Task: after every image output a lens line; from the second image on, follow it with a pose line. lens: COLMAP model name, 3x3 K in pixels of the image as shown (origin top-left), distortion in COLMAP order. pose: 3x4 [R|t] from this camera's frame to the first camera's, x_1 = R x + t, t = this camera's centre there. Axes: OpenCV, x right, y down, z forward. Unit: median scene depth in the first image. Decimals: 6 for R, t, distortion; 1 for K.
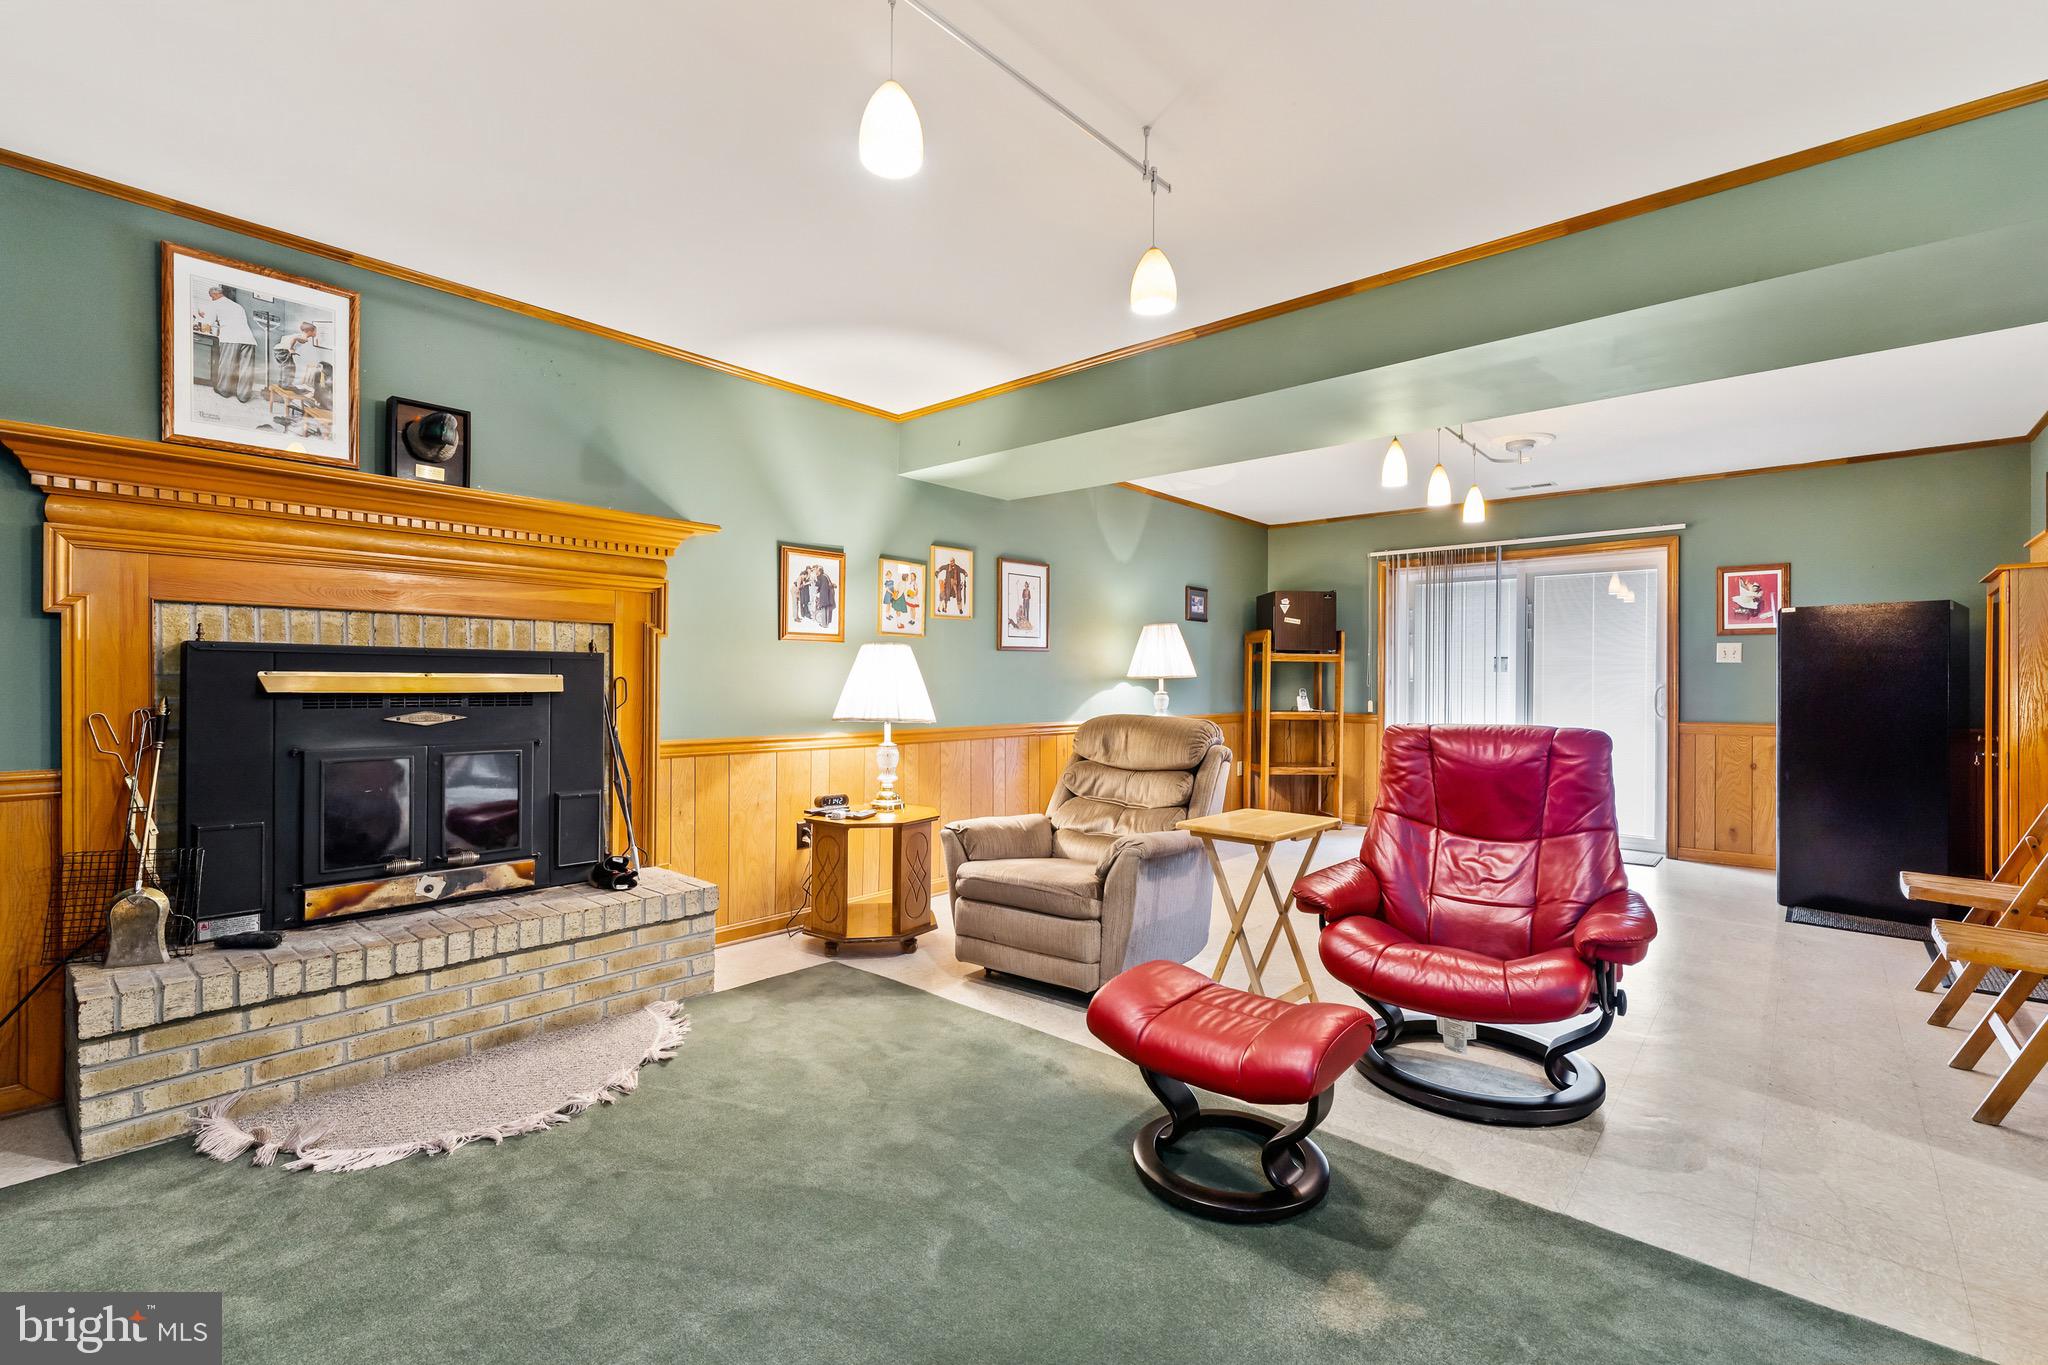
lens RADIAL K [[889.0, 0, 1026.6], [0, 889.0, 687.3], [0, 0, 1]] dist [-0.001465, 0.000127]
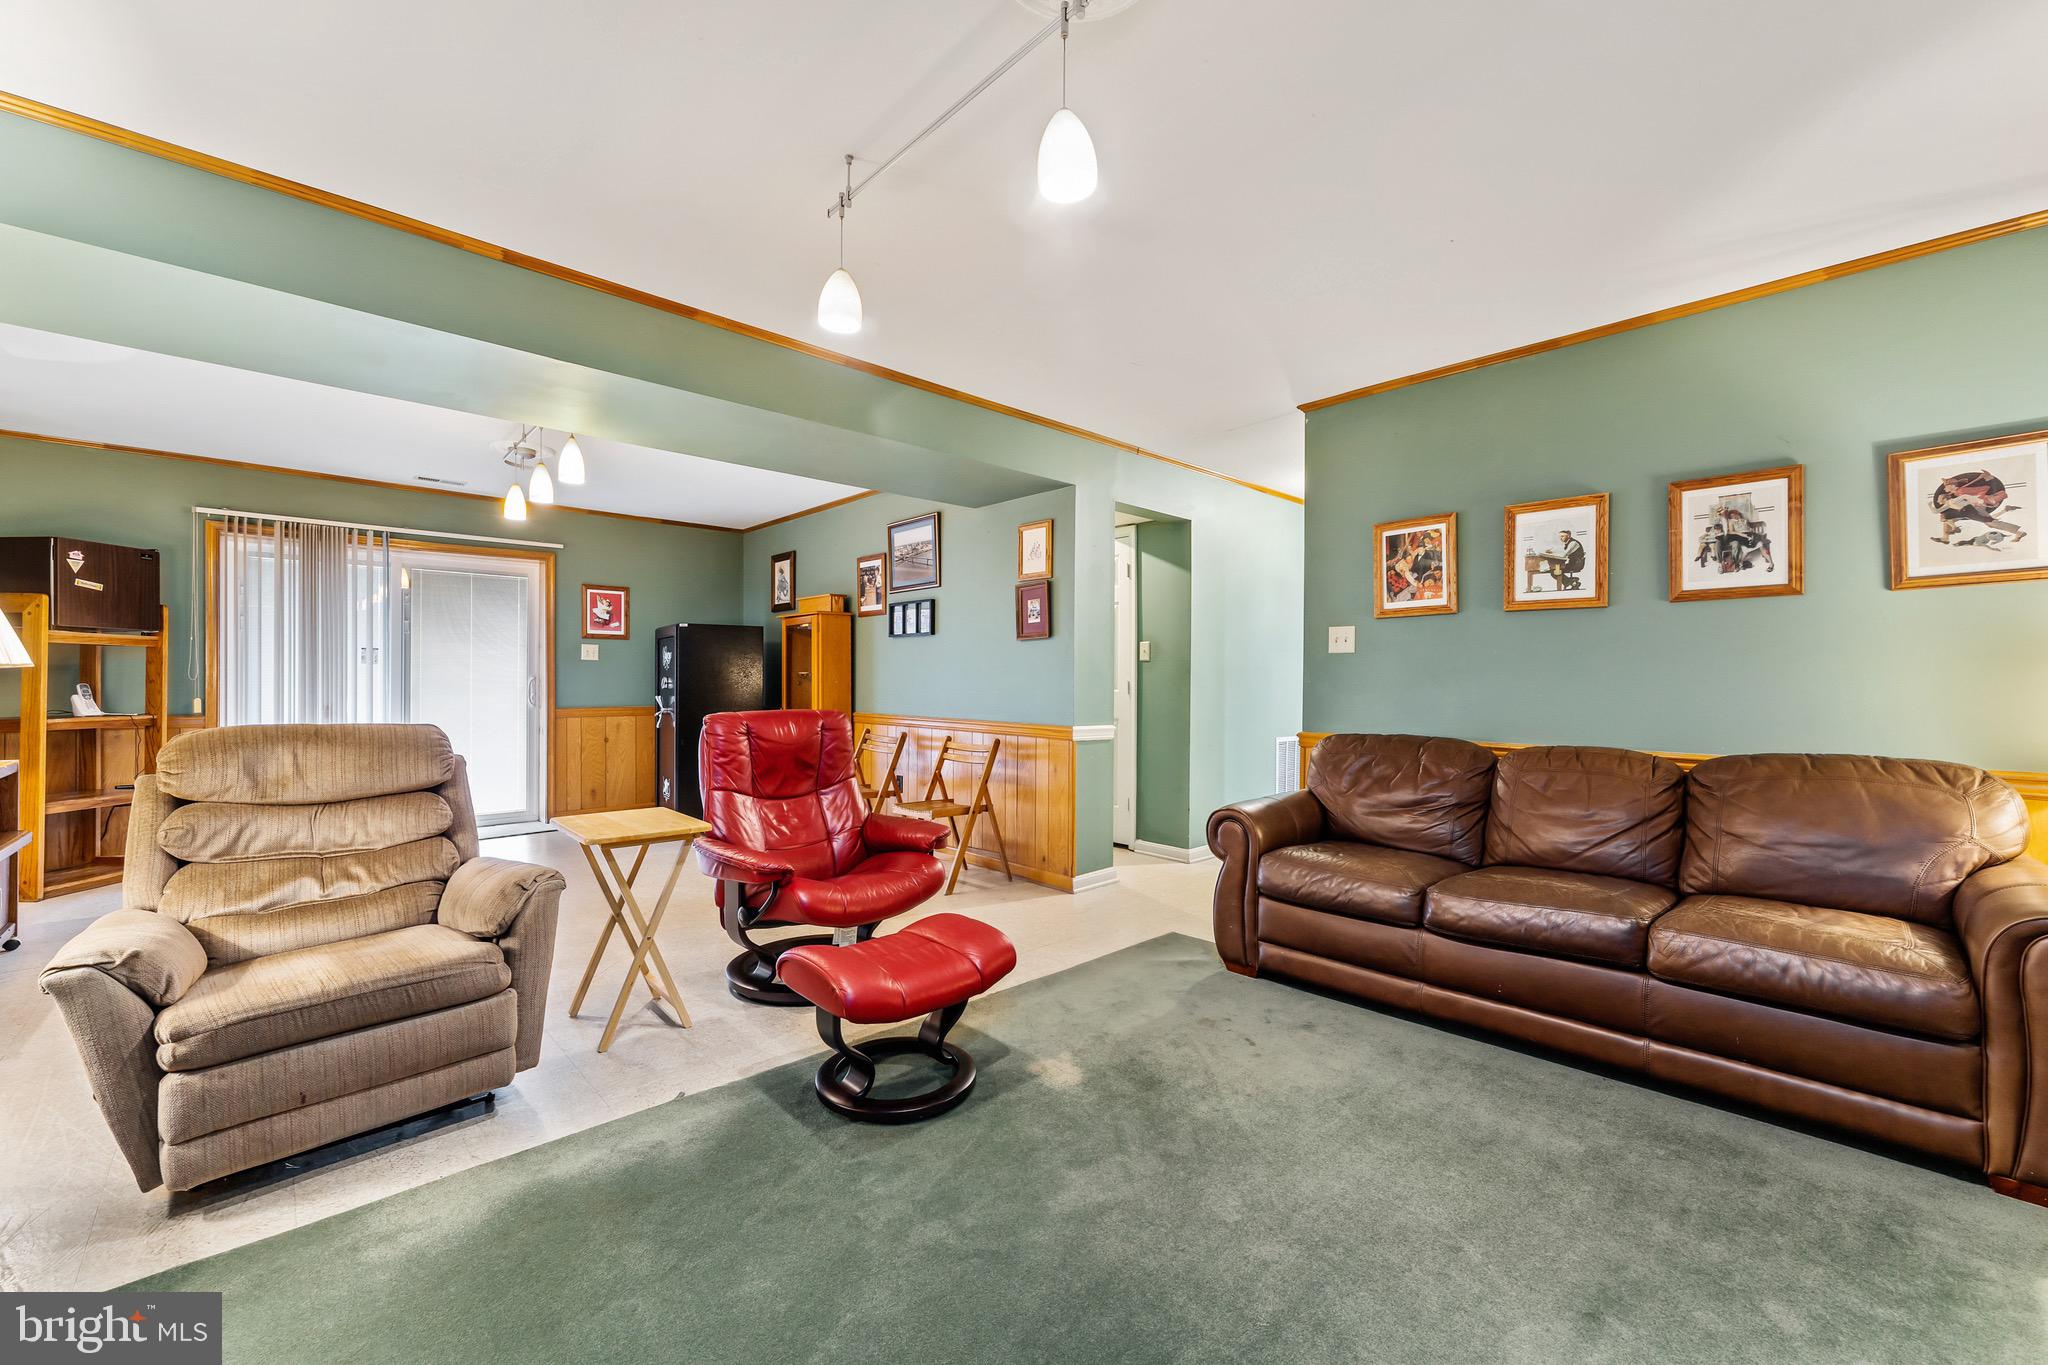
lens RADIAL K [[822.6, 0, 1031.8], [0, 822.6, 676.1], [0, 0, 1]] dist [0.002441, -0.000079]
pose [[0.095113, -0.000267, 0.995466, -0.513740], [0.002910, 0.999996, -0.000010, -0.005018], [-0.995462, 0.002897, 0.095113, 0.422519]]
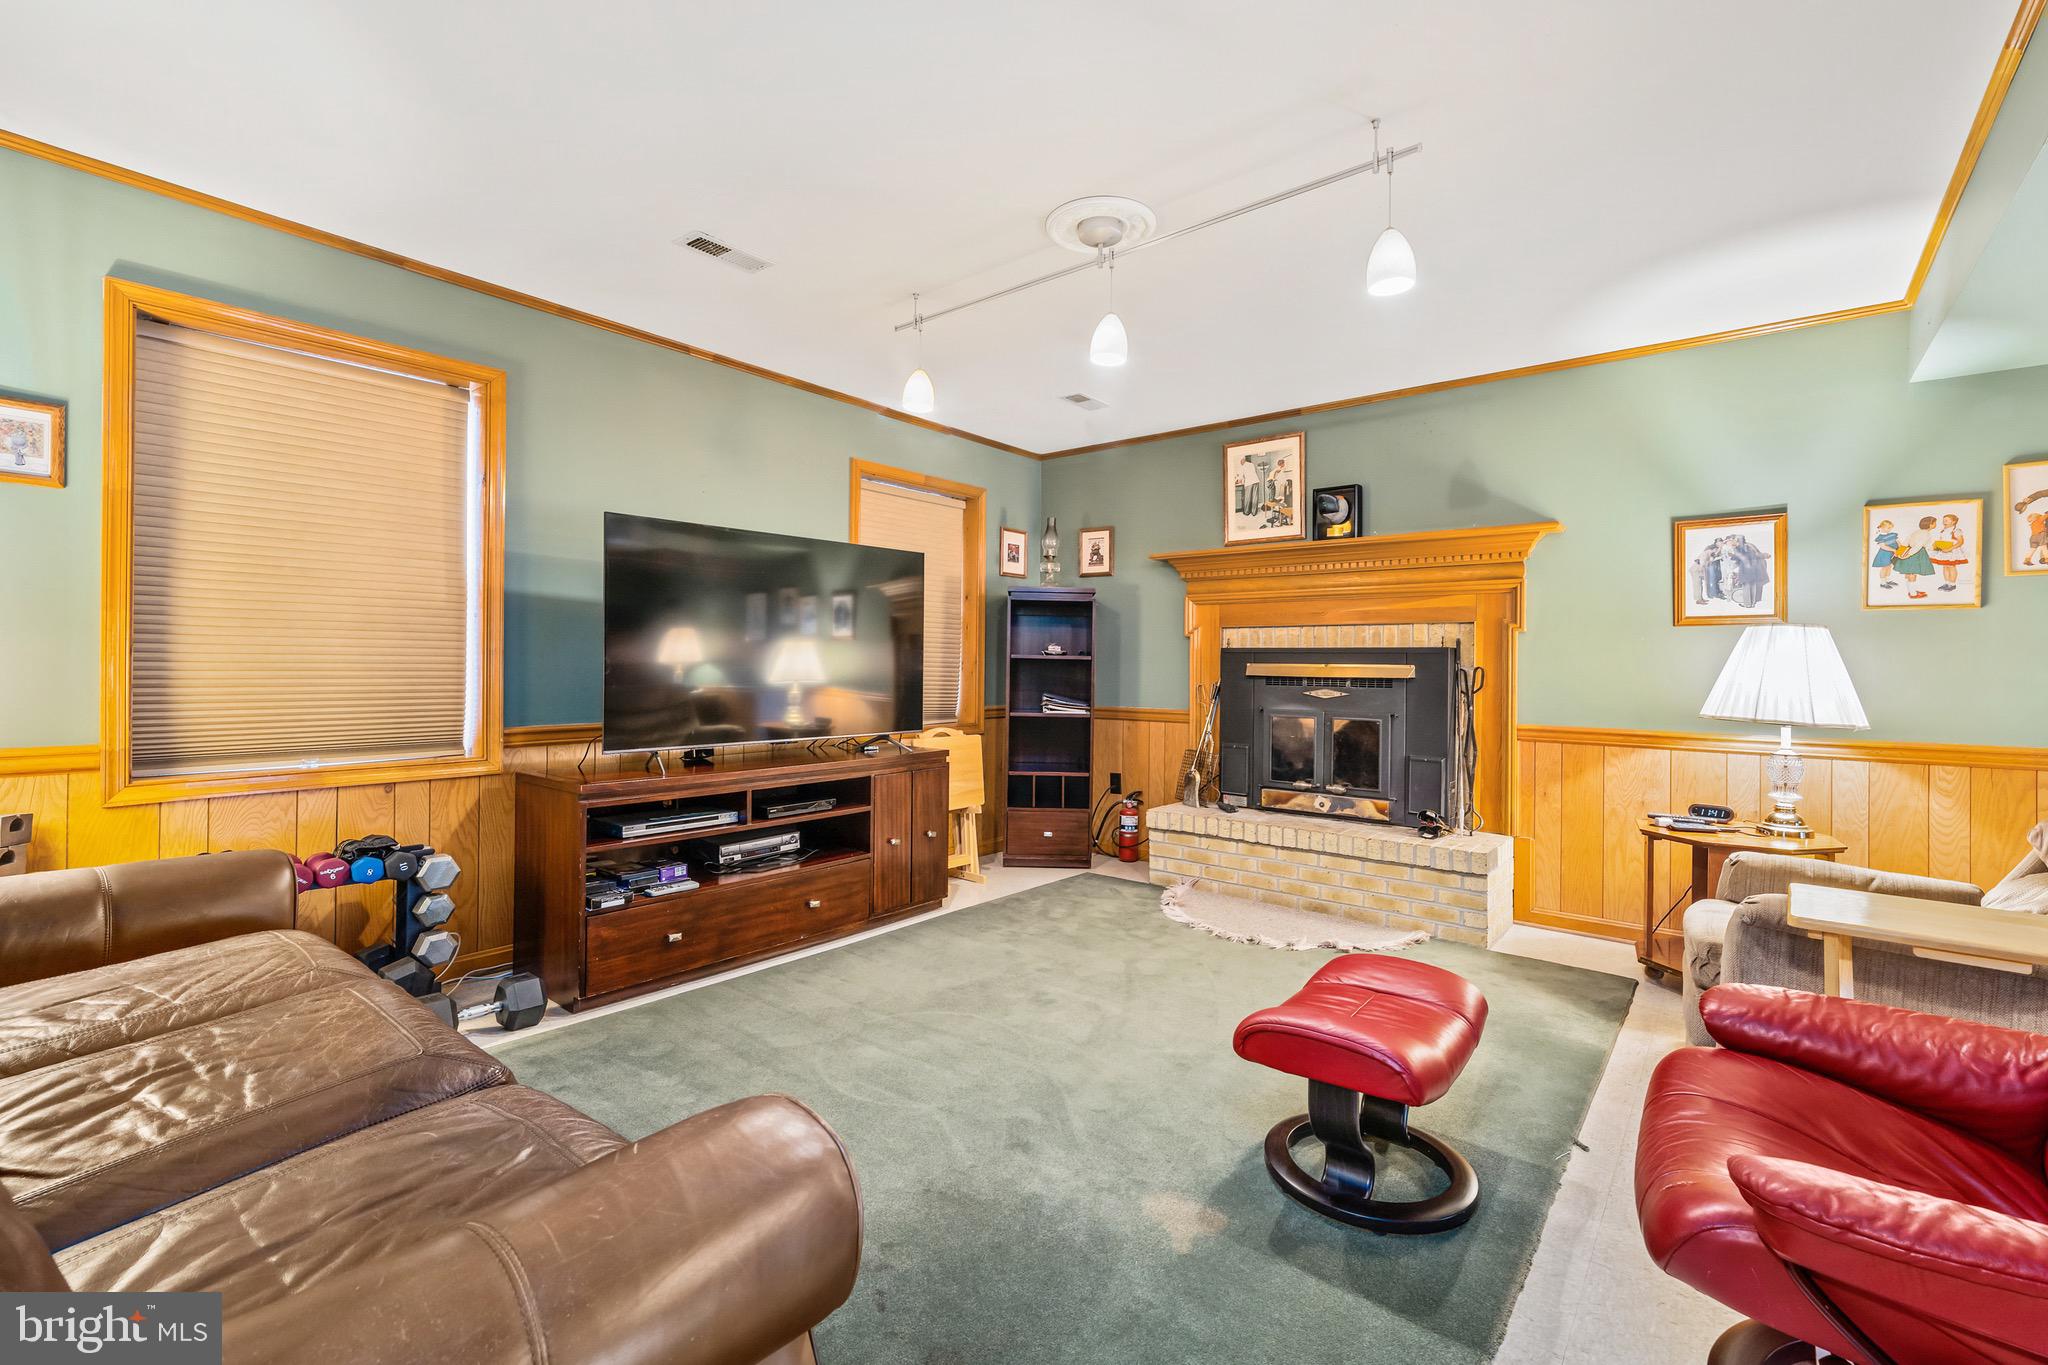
lens RADIAL K [[889.0, 0, 1018.5], [0, 889.0, 671.1], [0, 0, 1]] dist [-0.001465, 0.000127]
pose [[0.034917, 0.000452, -0.999390, 0.696130], [-0.016092, 0.999871, -0.000110, 0.003849], [0.999261, 0.016086, 0.034920, 0.346806]]
